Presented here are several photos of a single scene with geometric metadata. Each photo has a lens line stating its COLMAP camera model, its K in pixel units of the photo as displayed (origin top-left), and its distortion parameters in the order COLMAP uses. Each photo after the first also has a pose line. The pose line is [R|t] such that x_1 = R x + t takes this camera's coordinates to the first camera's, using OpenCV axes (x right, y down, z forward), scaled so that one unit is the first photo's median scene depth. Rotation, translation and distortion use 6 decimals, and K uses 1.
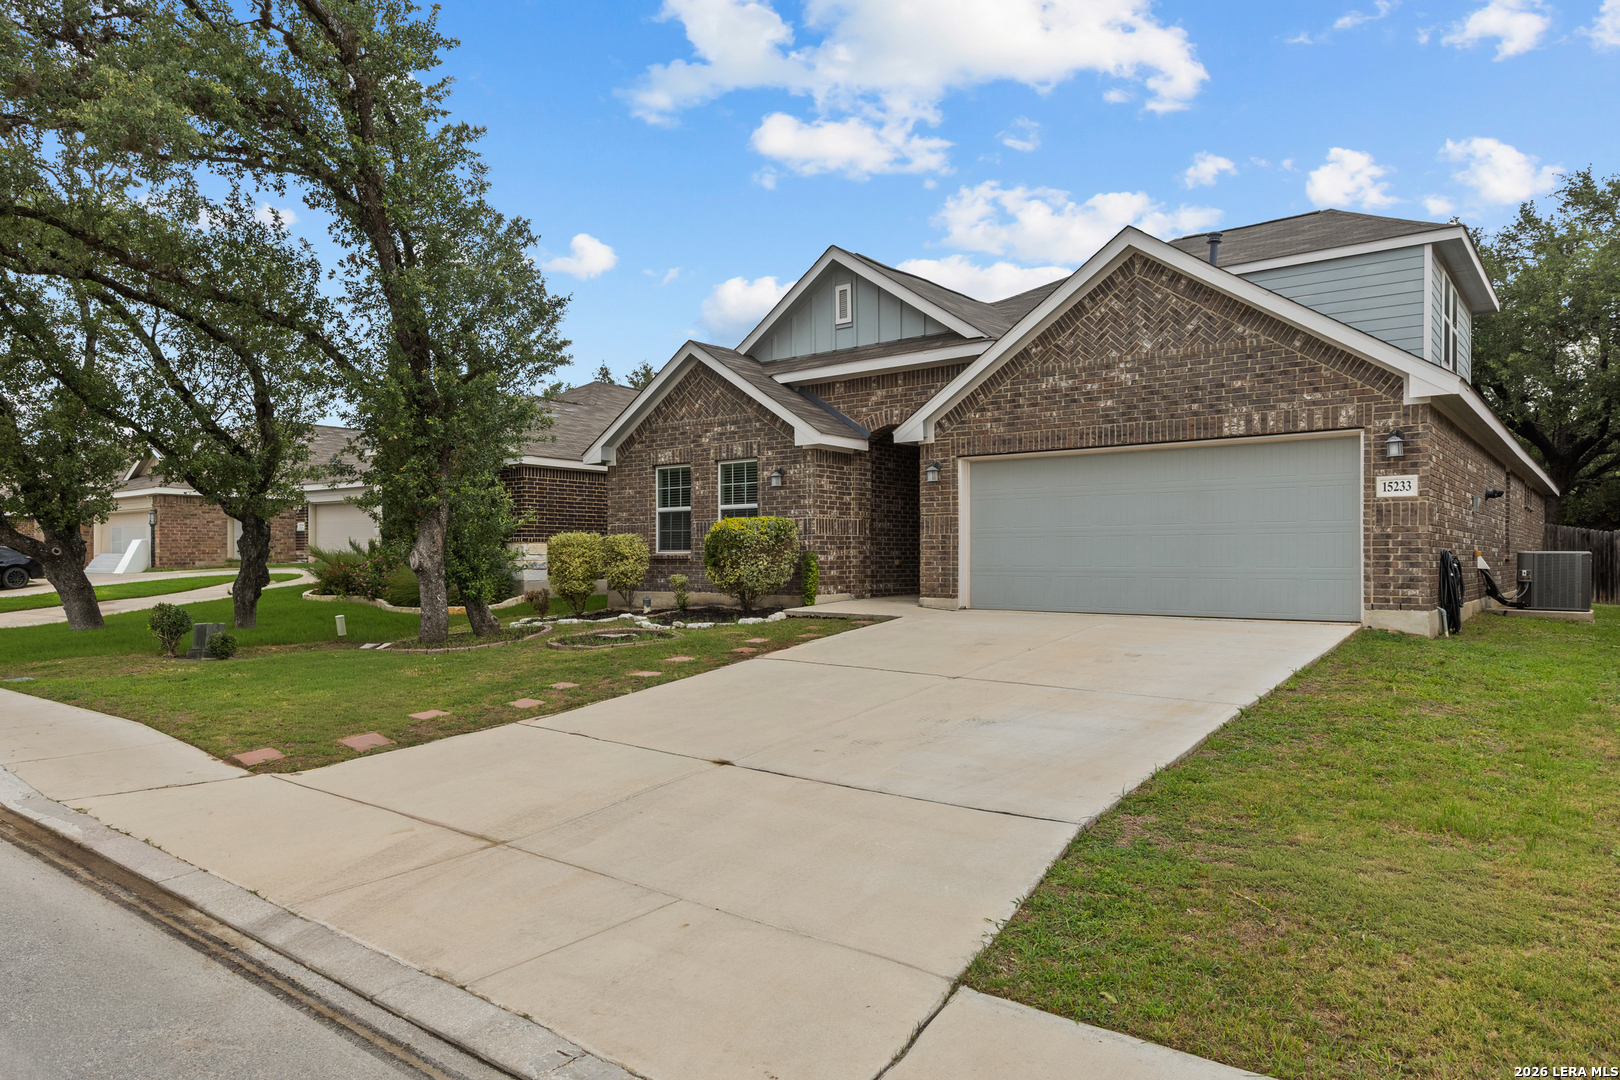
lens RADIAL K [[996.9, 0, 810.1], [0, 996.9, 547.9], [0, 0, 1]] dist [0.000423, -0.000030]
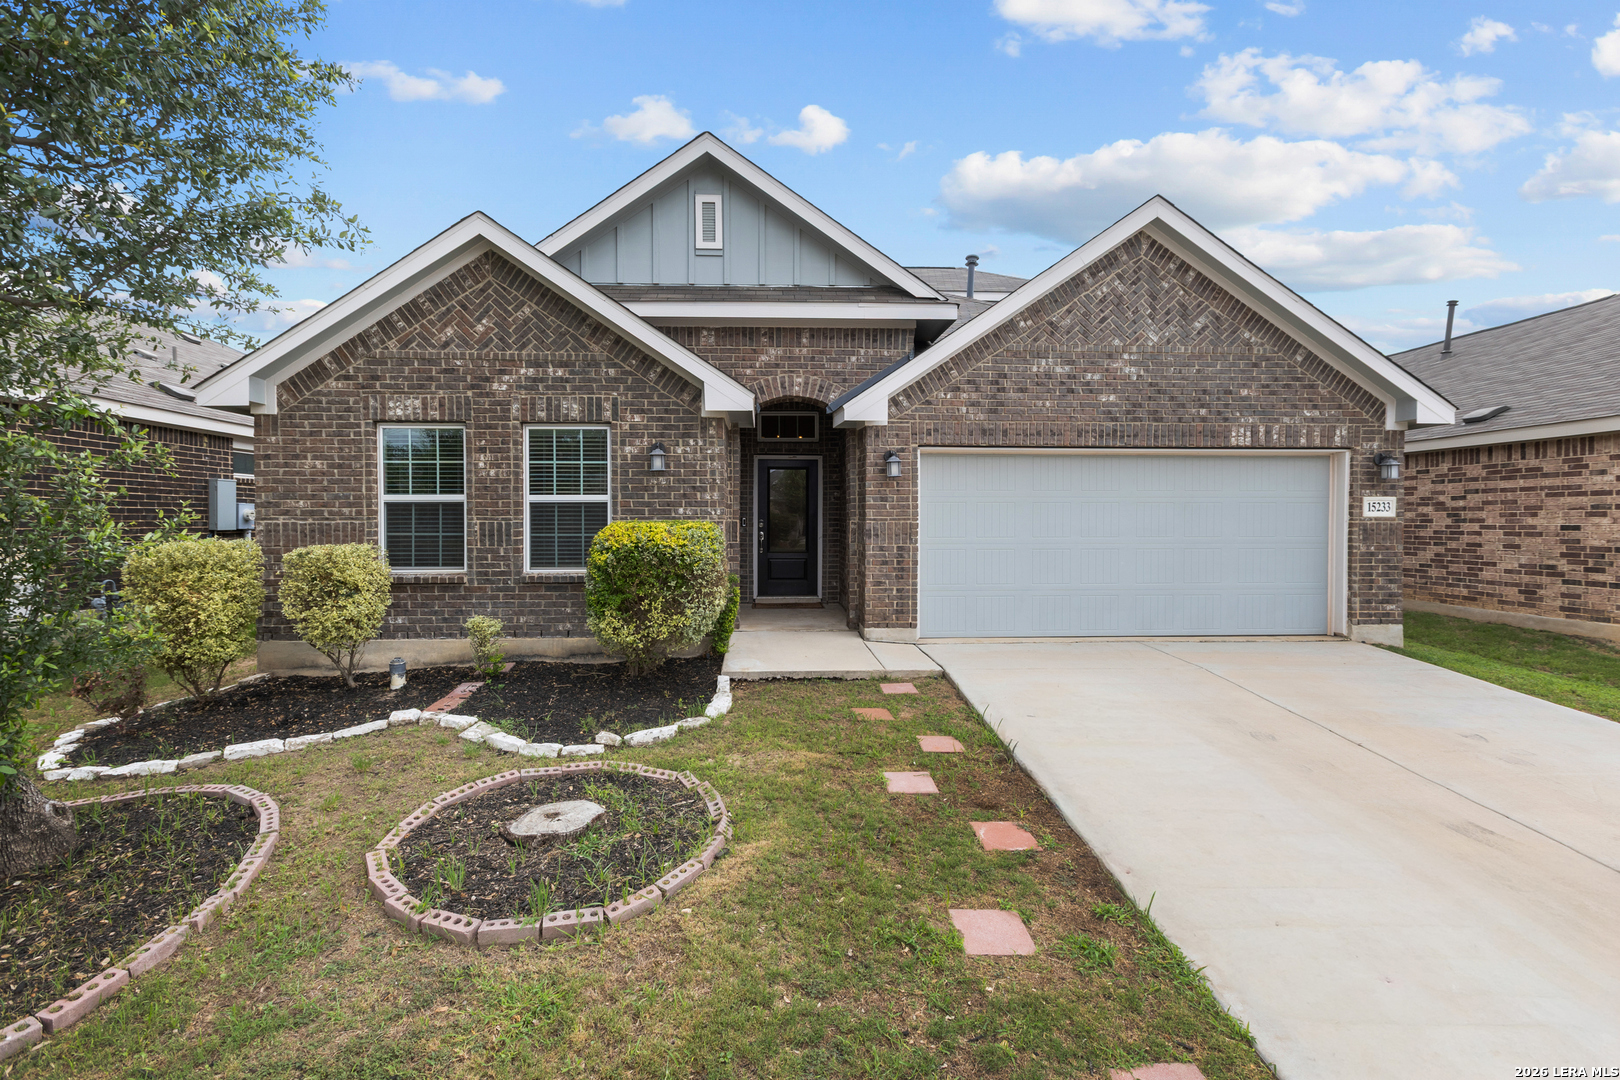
lens RADIAL K [[708.4, 0, 815.8], [0, 708.4, 528.6], [0, 0, 1]] dist [0.000522, 0.000054]
pose [[0.767394, -0.002885, 0.641170, -0.295385], [-0.009250, 0.999836, 0.015570, -0.038248], [-0.641110, -0.017879, 0.767241, 0.687396]]
